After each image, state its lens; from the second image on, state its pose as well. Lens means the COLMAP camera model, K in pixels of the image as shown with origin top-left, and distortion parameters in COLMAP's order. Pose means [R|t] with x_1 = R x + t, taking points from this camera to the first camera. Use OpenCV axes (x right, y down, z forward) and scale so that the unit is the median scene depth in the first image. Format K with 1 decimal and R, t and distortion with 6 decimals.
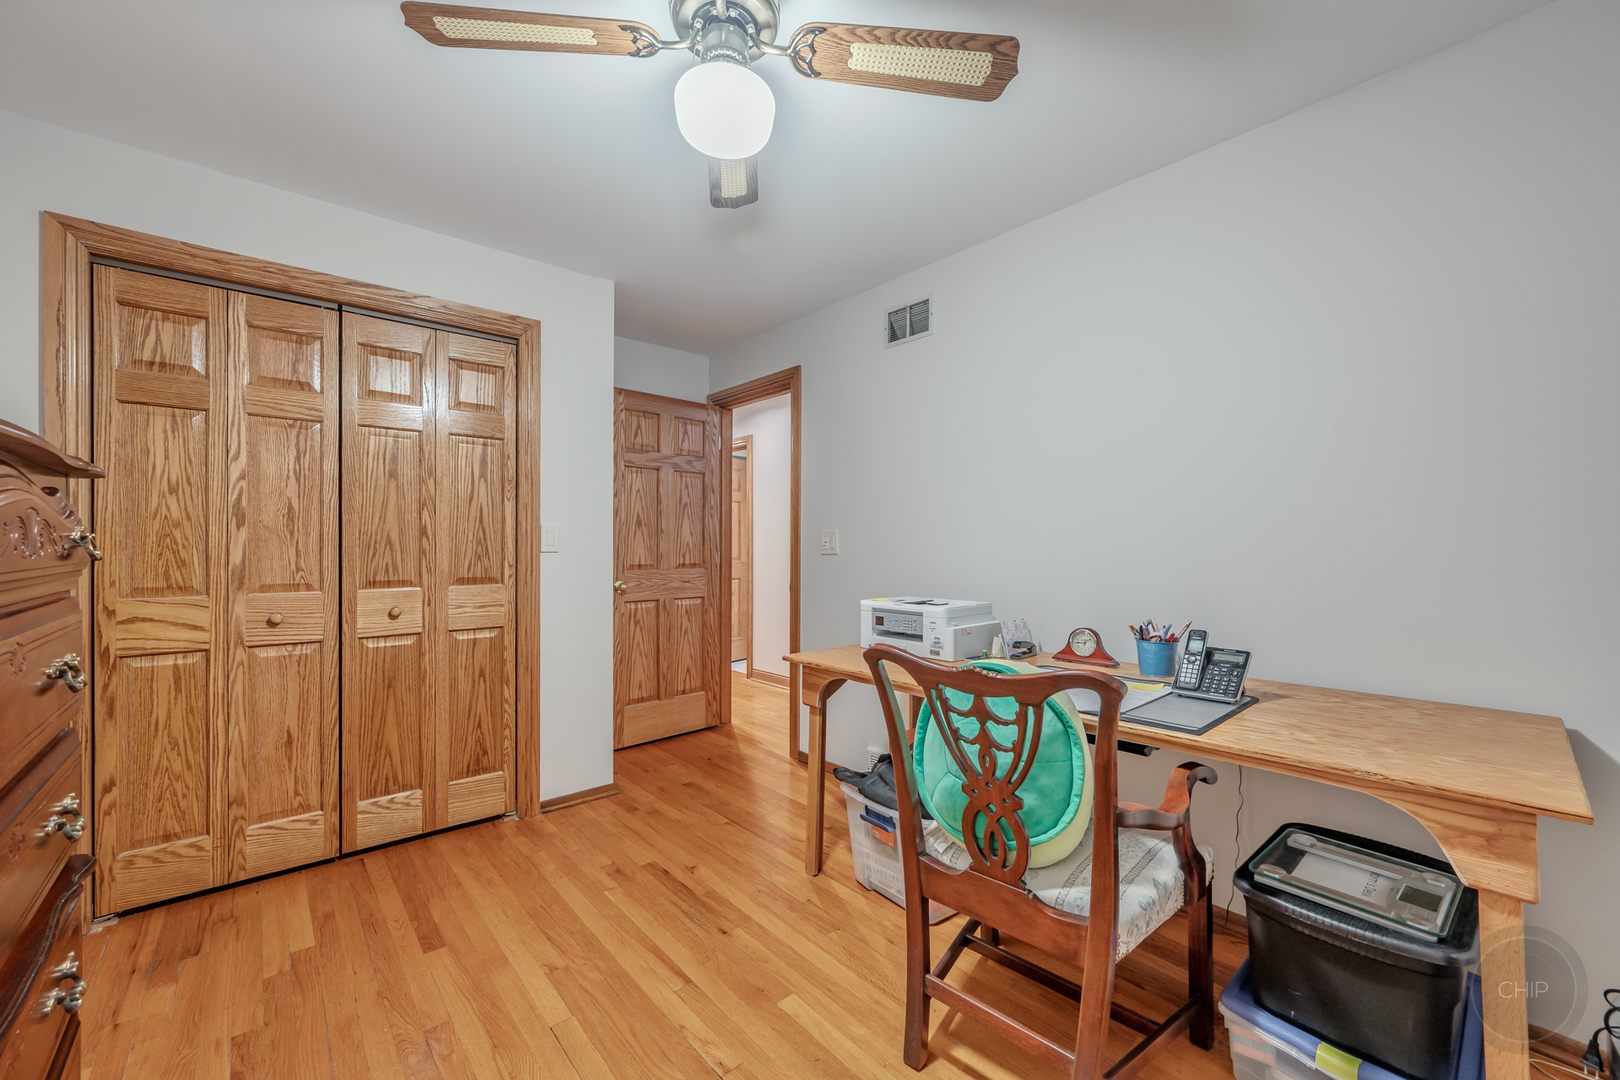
lens RADIAL K [[638.5, 0, 813.3], [0, 638.5, 545.2], [0, 0, 1]] dist [0.000261, 0.000177]
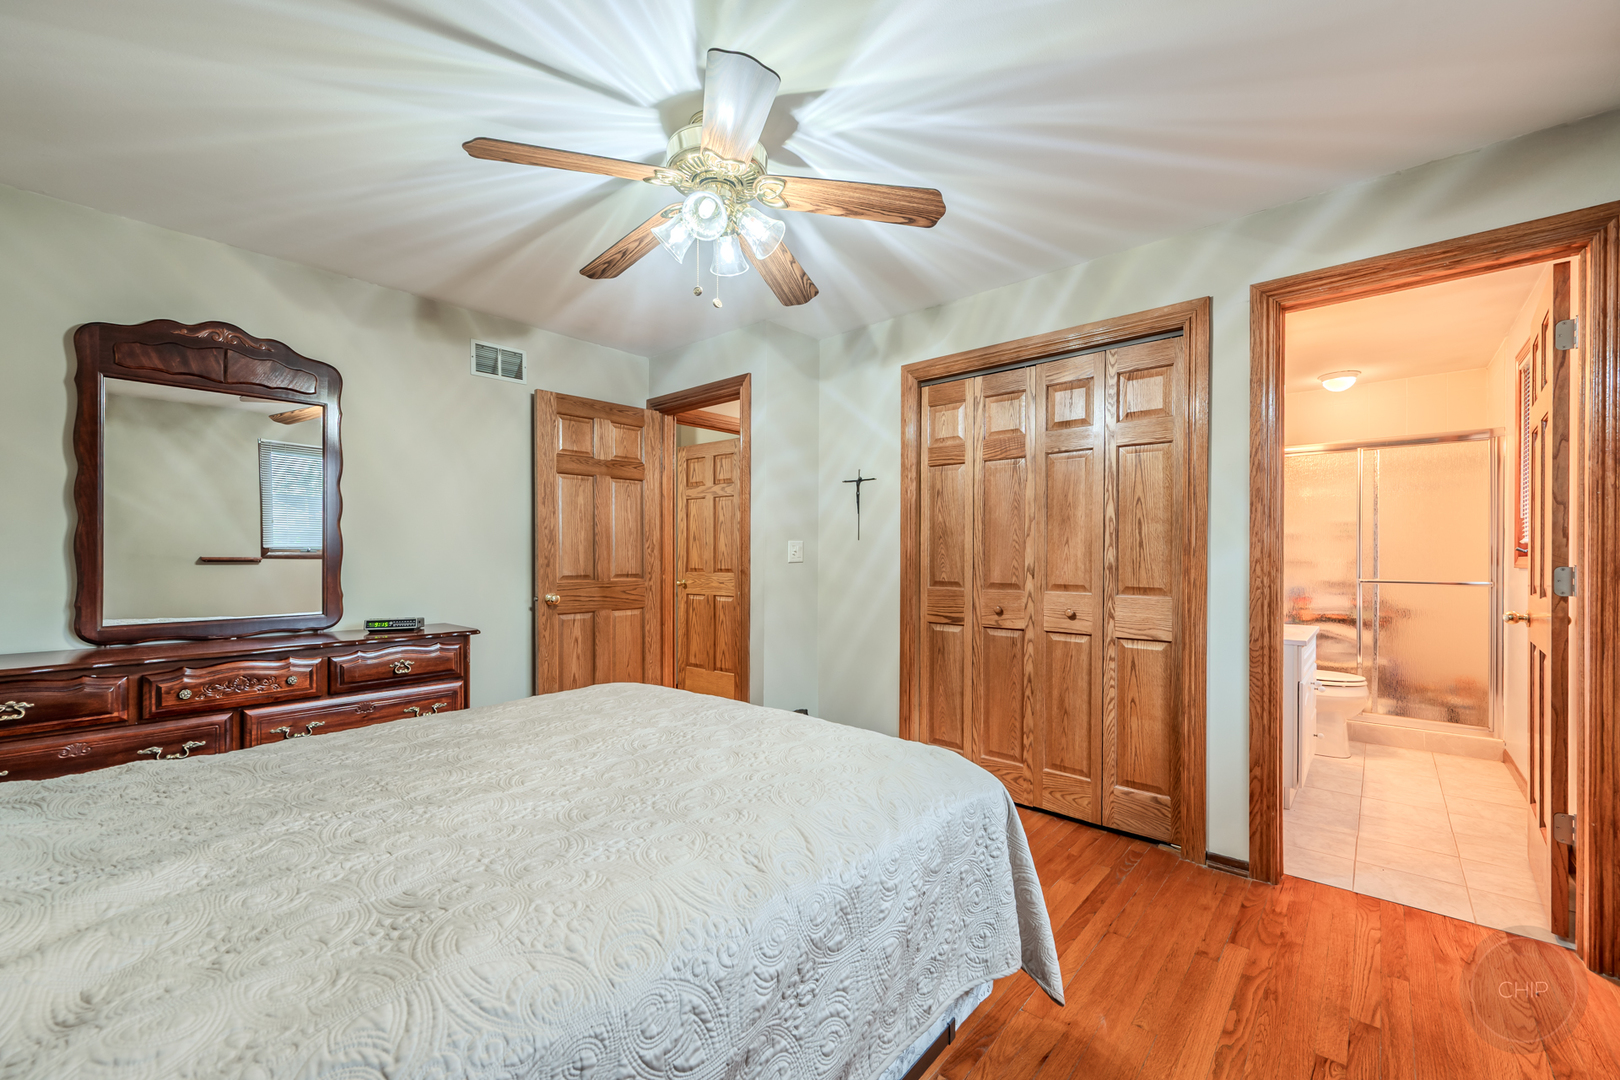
lens RADIAL K [[653.3, 0, 813.9], [0, 653.3, 554.0], [0, 0, 1]] dist [0.000043, 0.000033]
pose [[0.134232, 0.002737, -0.990946, 0.432208], [-0.002416, 0.999994, 0.002435, -0.001572], [0.990947, 0.002068, 0.134237, 0.391288]]
